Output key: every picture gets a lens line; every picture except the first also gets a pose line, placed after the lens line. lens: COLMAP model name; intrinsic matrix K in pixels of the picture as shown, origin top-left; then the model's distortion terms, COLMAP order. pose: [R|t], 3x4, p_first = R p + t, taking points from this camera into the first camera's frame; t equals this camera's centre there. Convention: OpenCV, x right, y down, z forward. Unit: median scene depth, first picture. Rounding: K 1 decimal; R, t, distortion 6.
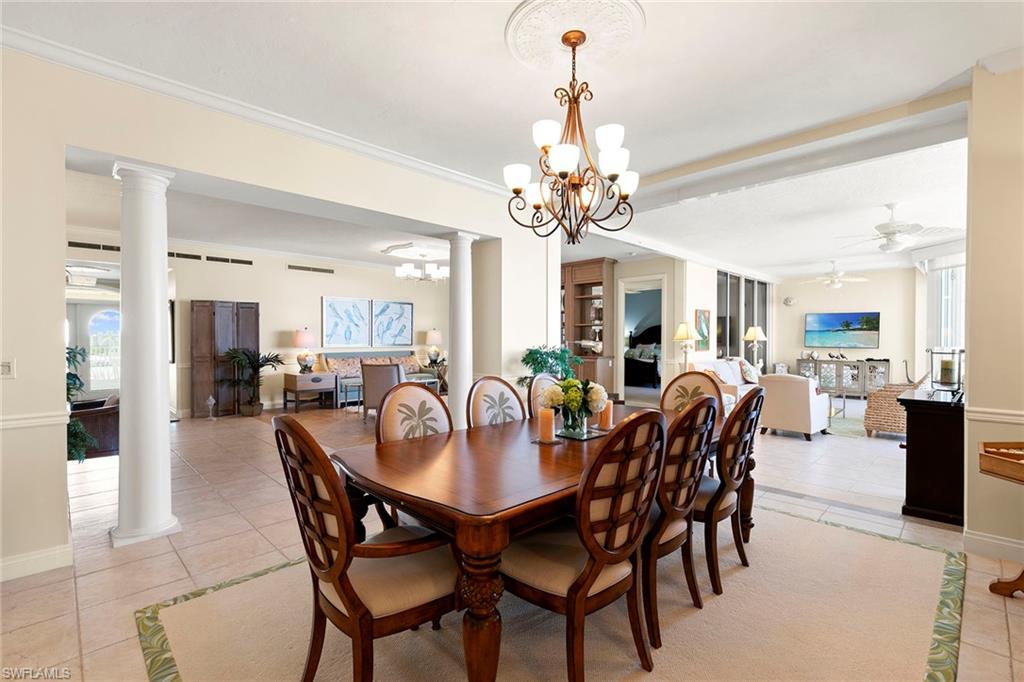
lens RADIAL K [[454.1, 0, 518.1], [0, 454.1, 340.0], [0, 0, 1]] dist [0.000090, -0.000204]
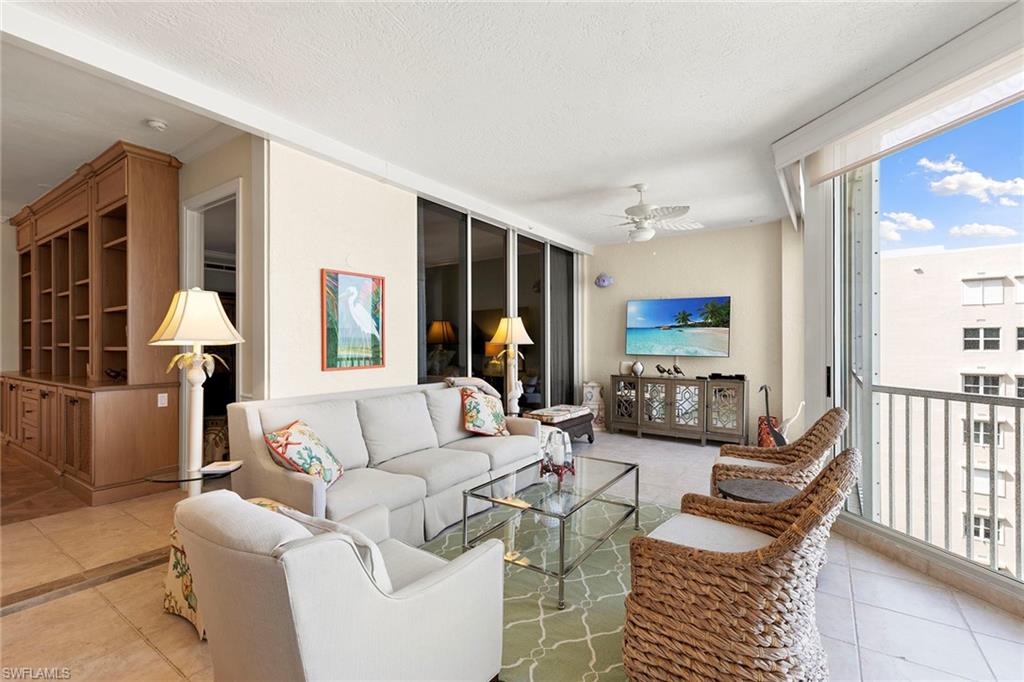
lens RADIAL K [[454.1, 0, 518.1], [0, 454.1, 340.0], [0, 0, 1]] dist [0.000090, -0.000204]
pose [[0.981635, -0.005642, 0.190687, 0.416053], [0.008028, 0.999899, -0.011744, 0.001694], [-0.190602, 0.013059, 0.981581, 0.476596]]
